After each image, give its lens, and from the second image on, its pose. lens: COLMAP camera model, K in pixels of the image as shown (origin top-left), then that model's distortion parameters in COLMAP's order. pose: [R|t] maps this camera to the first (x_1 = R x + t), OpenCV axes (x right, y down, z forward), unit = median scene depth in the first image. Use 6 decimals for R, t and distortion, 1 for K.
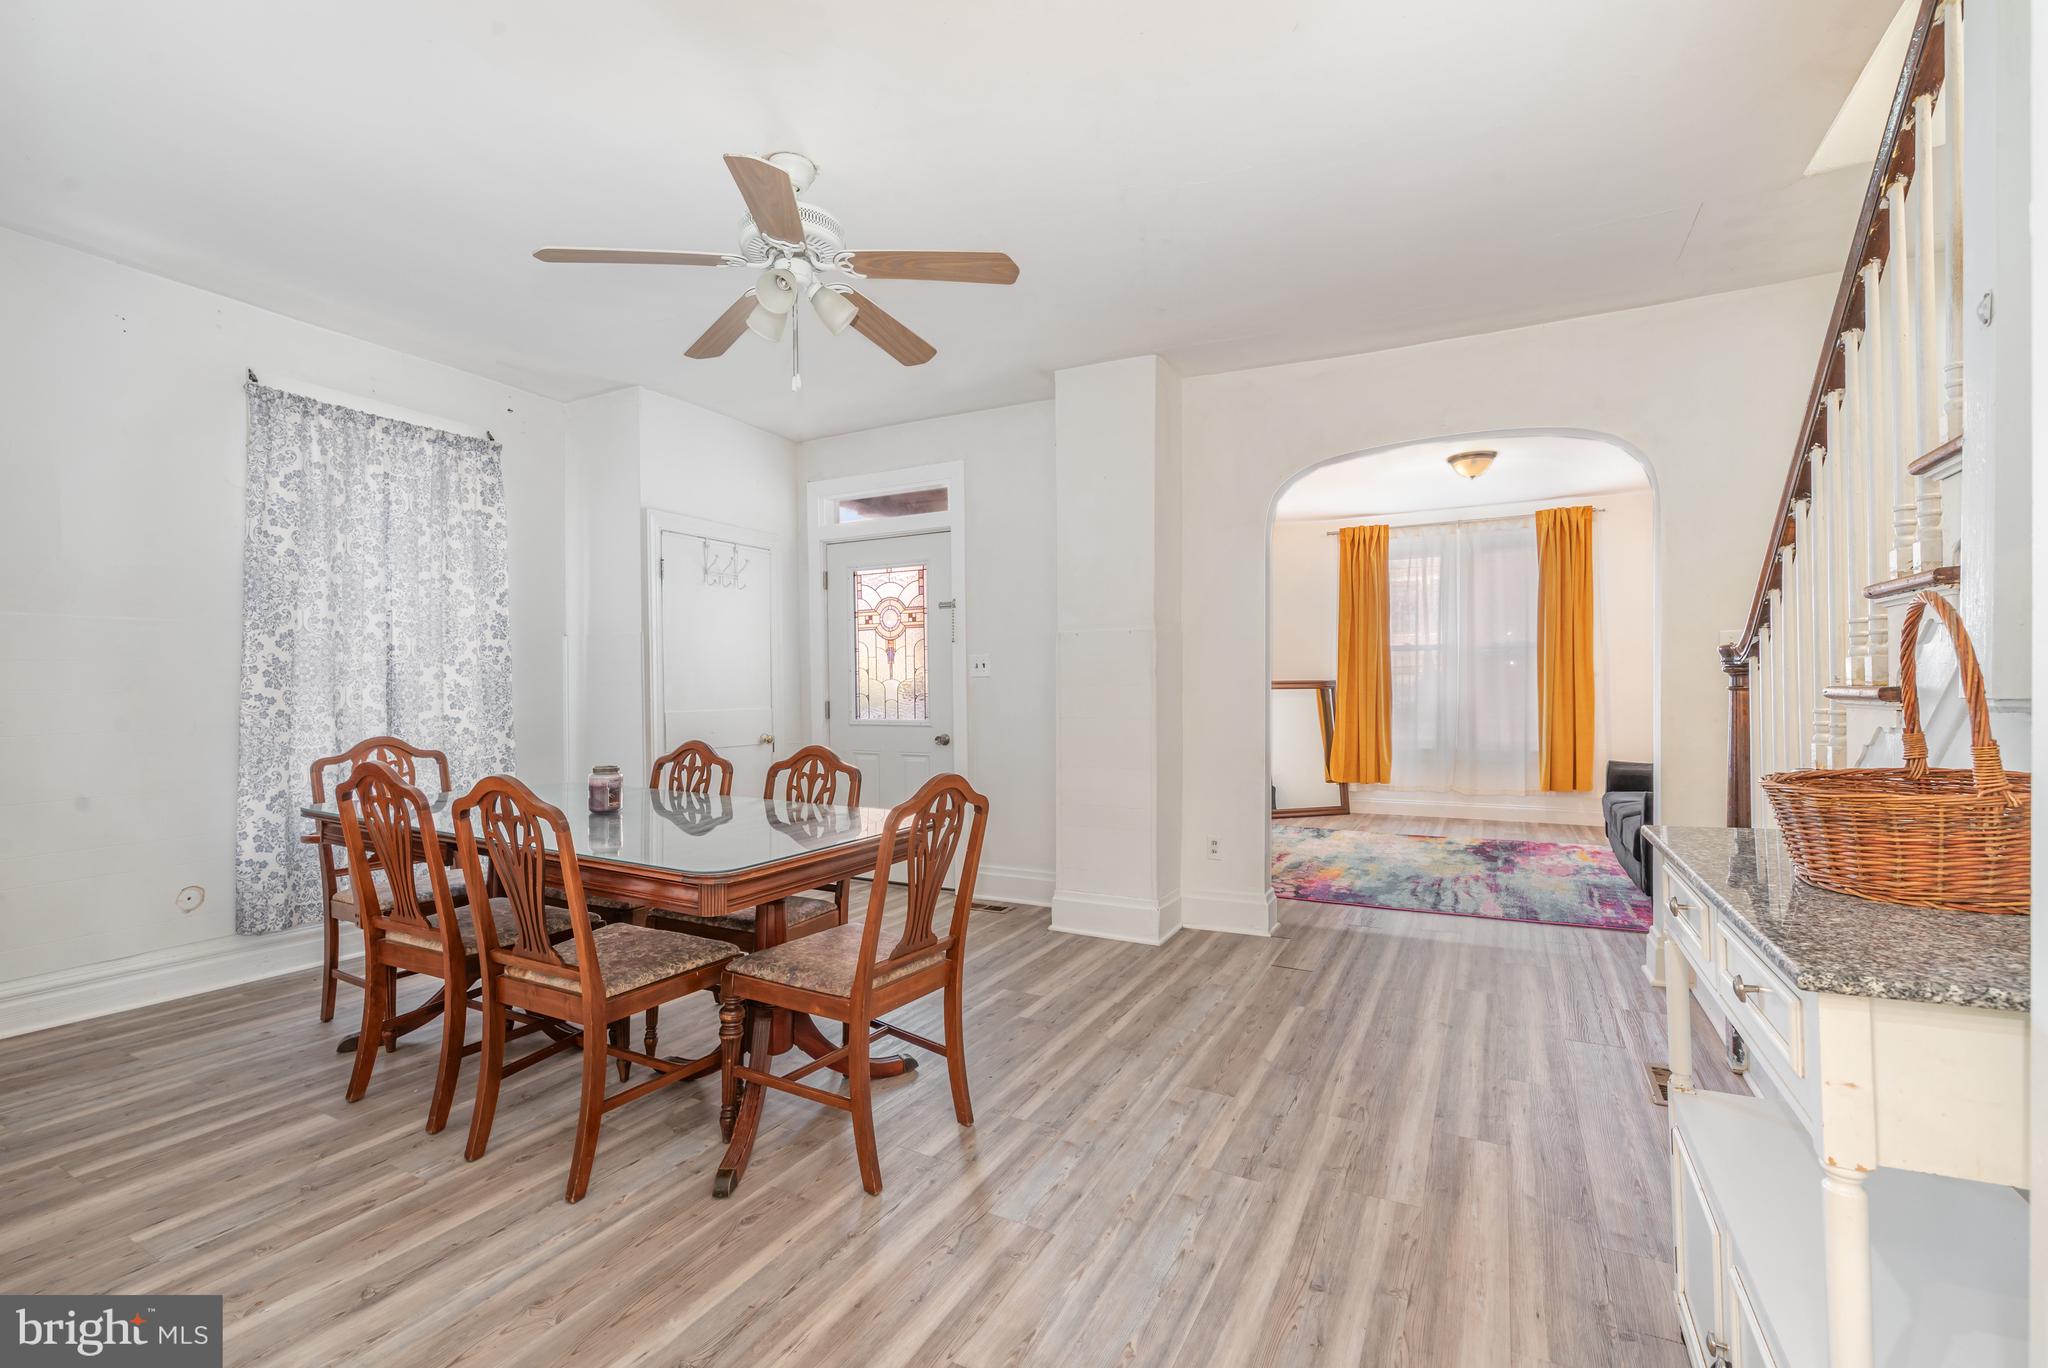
lens RADIAL K [[873.5, 0, 1024.0], [0, 873.5, 684.0], [0, 0, 1]] dist [0.011398, 0.000120]
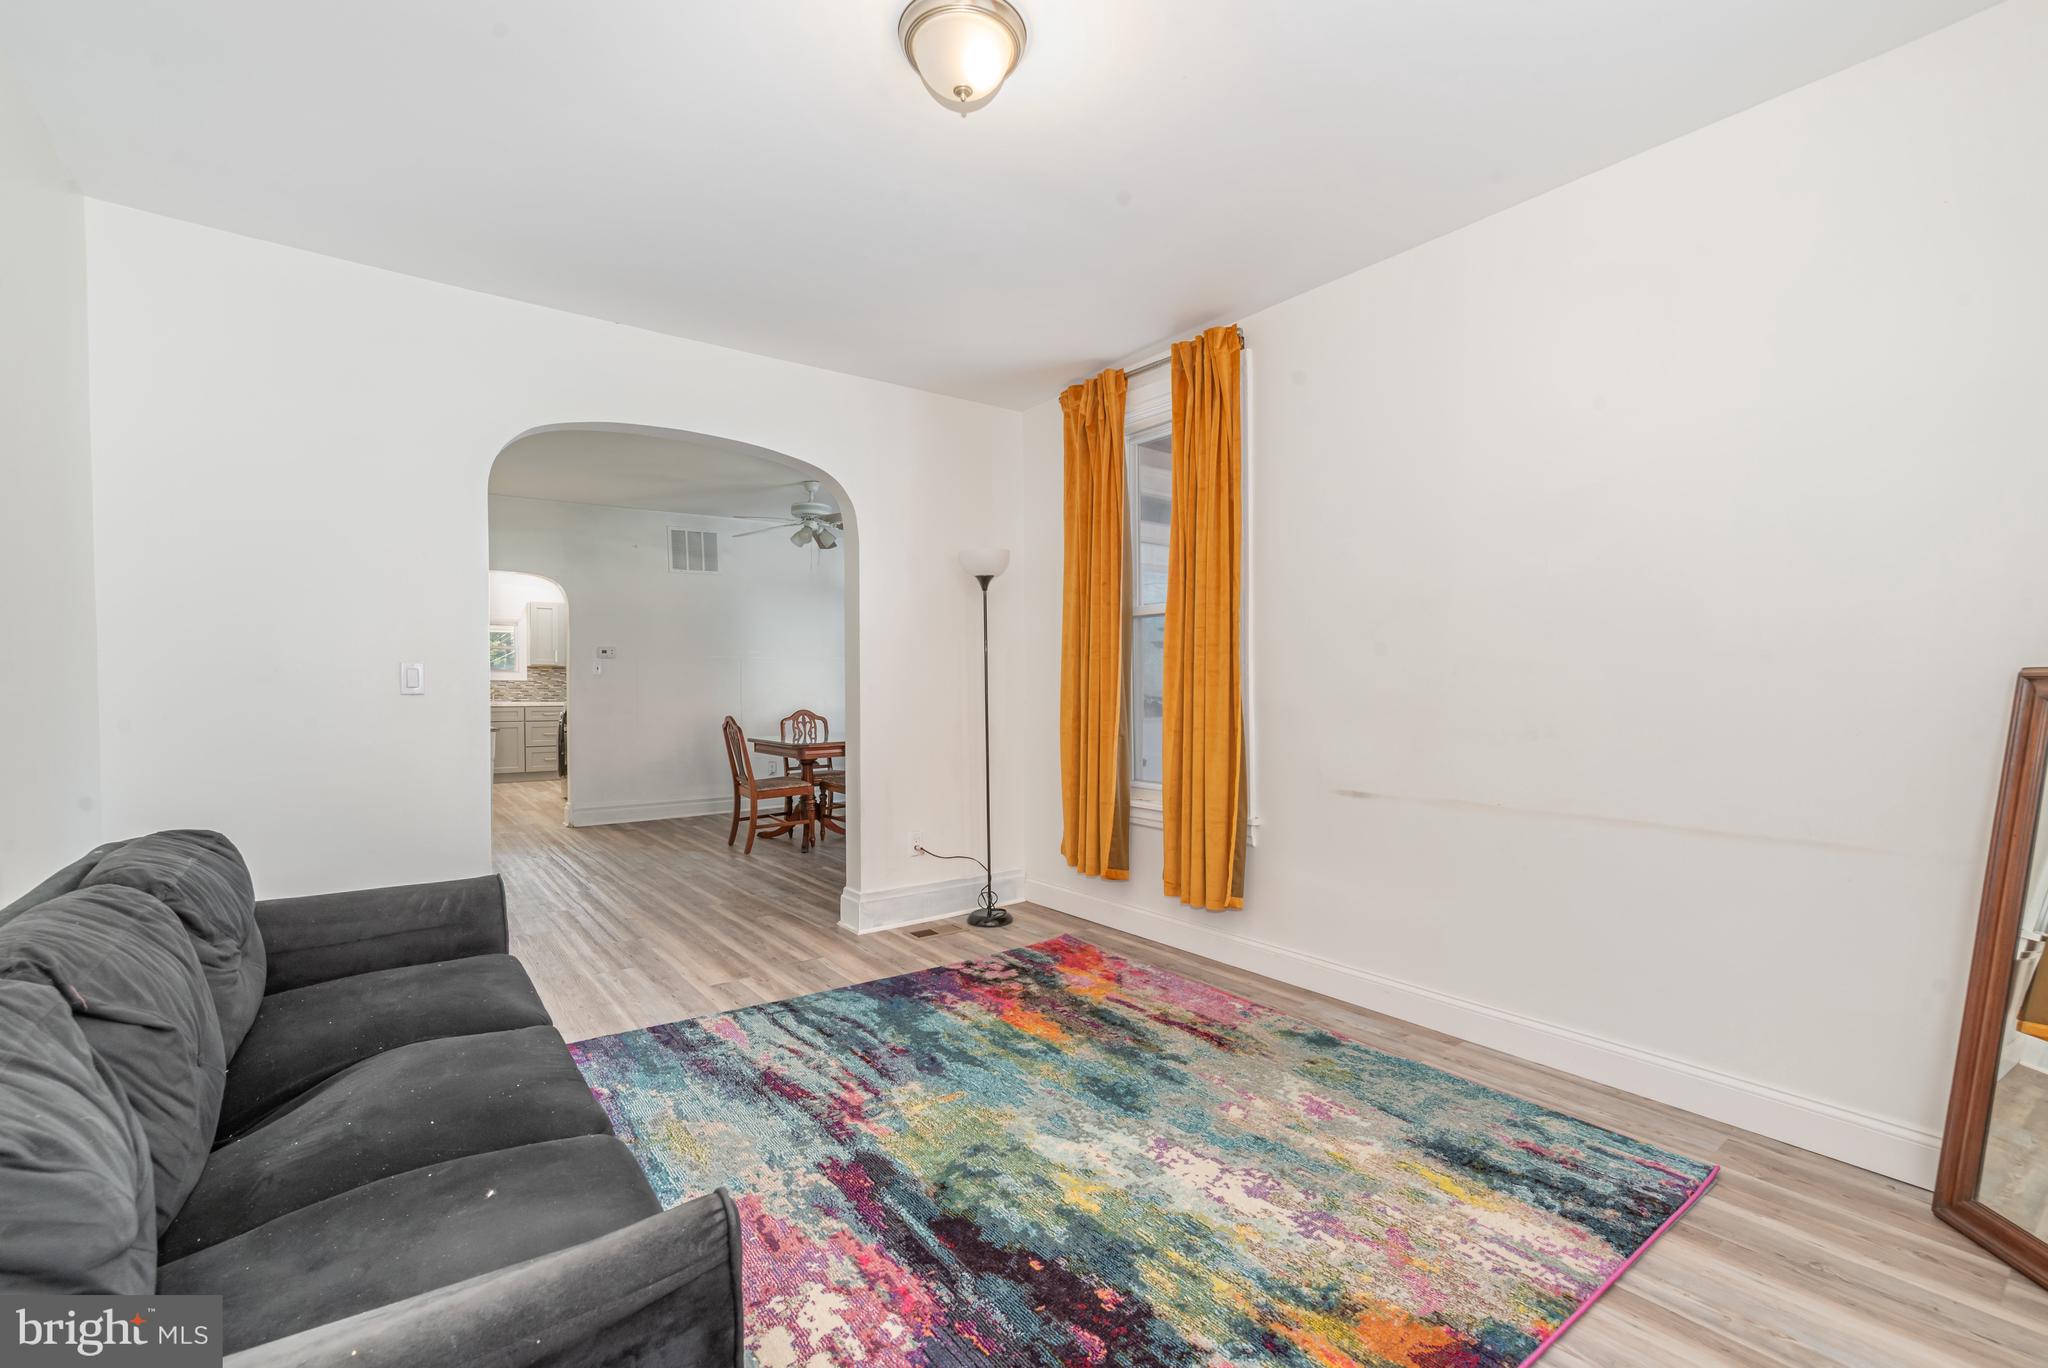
lens RADIAL K [[893.5, 0, 1020.3], [0, 893.5, 684.4], [0, 0, 1]] dist [-0.000376, 0.000600]
pose [[-0.411344, 0.004731, -0.911468, 1.585044], [0.005122, 0.999983, 0.002879, -0.001370], [0.911466, -0.003485, -0.411361, 2.229594]]
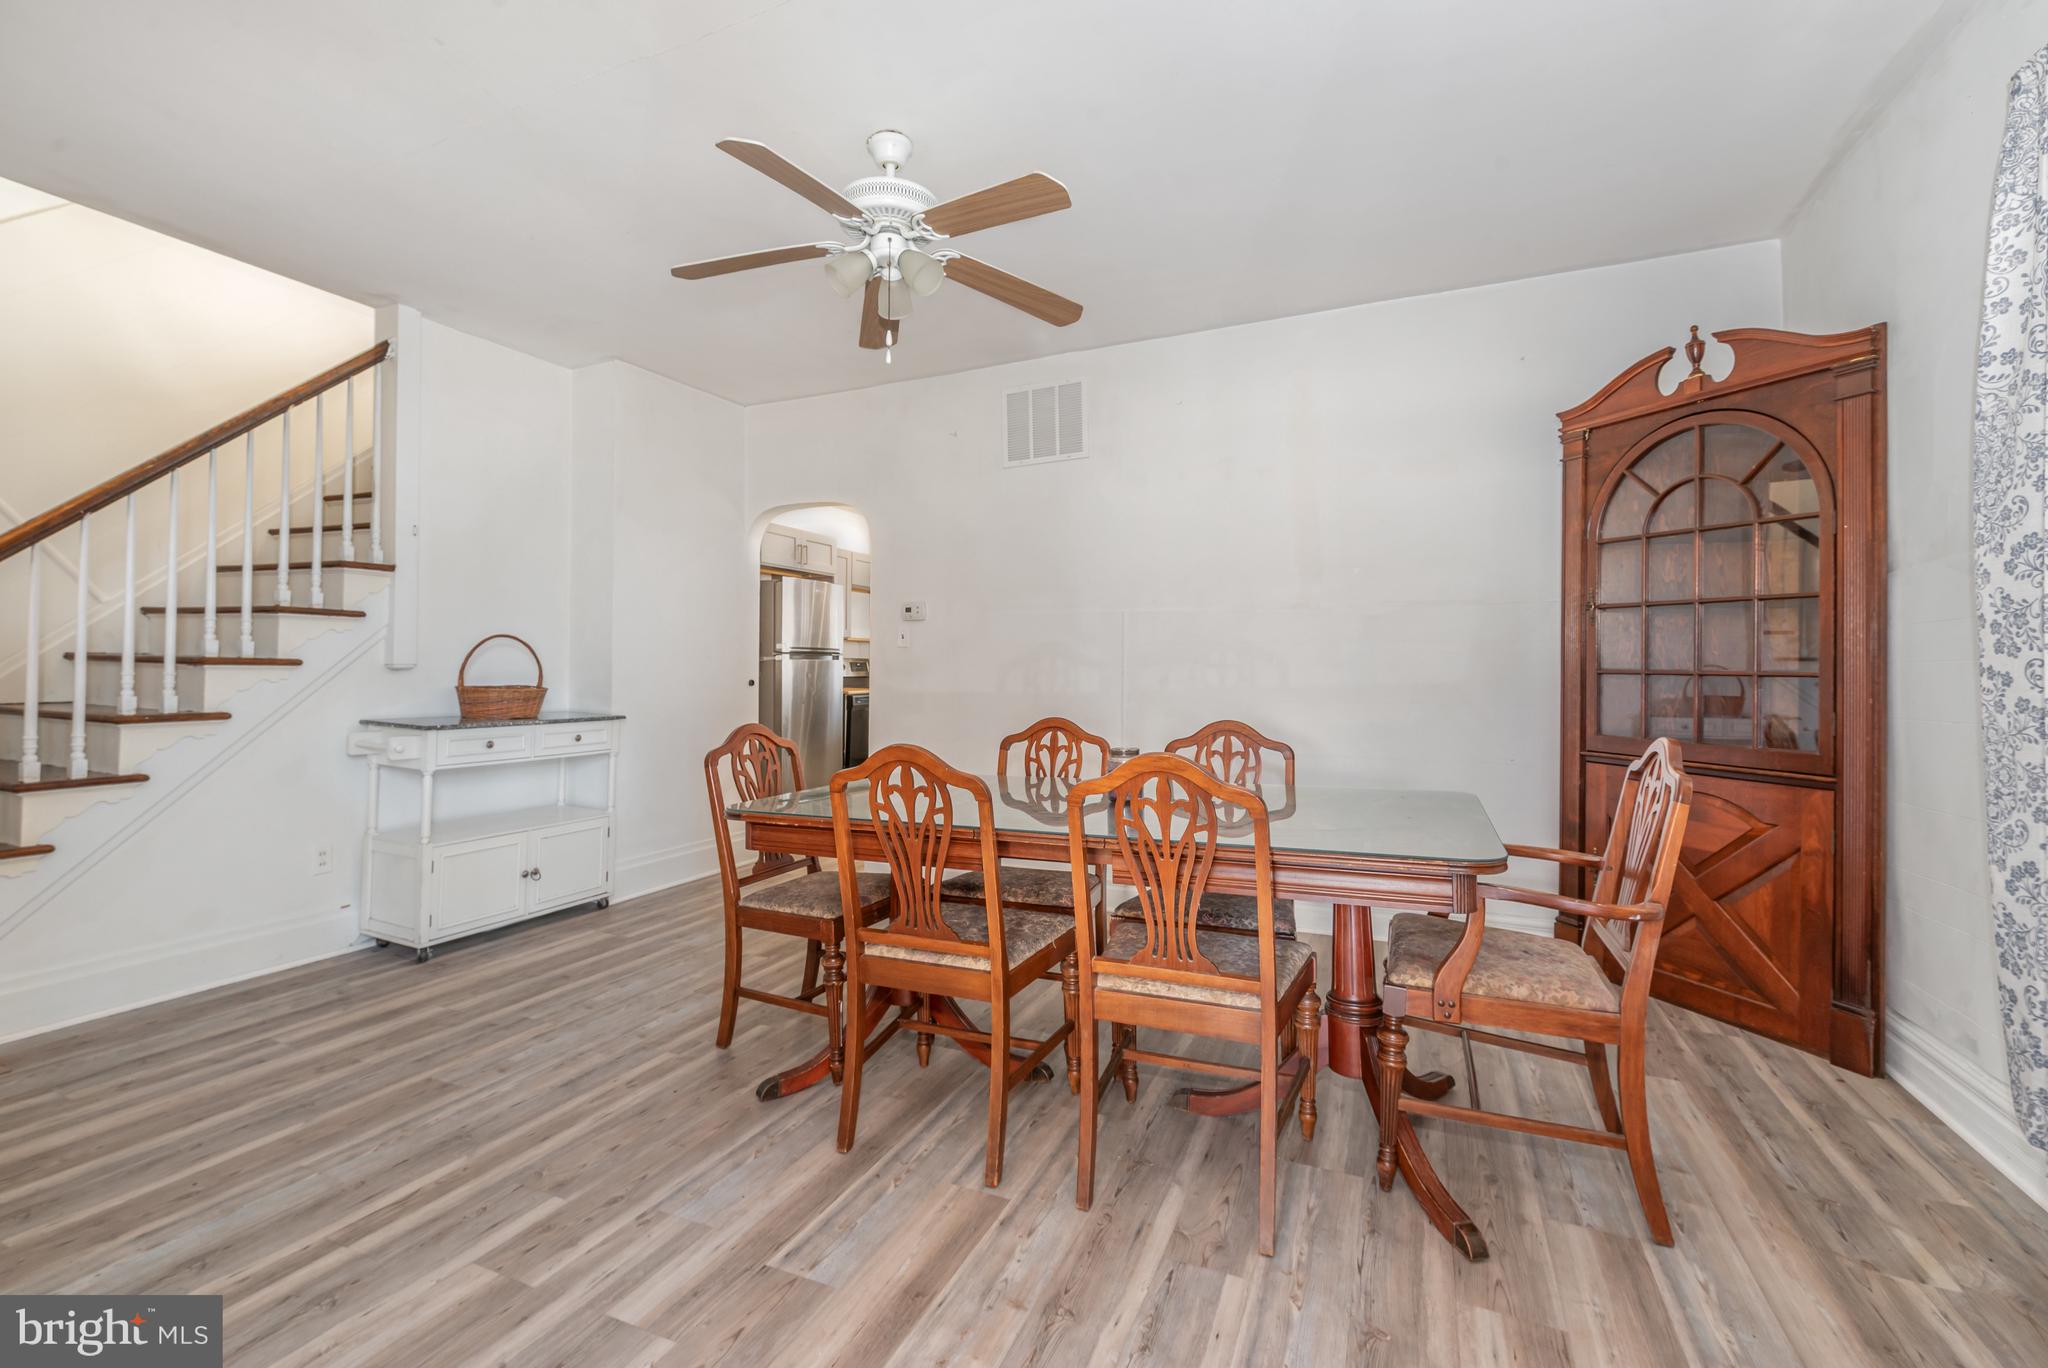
lens RADIAL K [[898.8, 0, 1018.2], [0, 898.8, 645.5], [0, 0, 1]] dist [0.002359, 0.000180]
pose [[-0.997183, -0.003788, -0.074908, -0.279355], [-0.001535, 0.999545, -0.030110, 0.018754], [0.074988, -0.029910, -0.996736, 1.724213]]
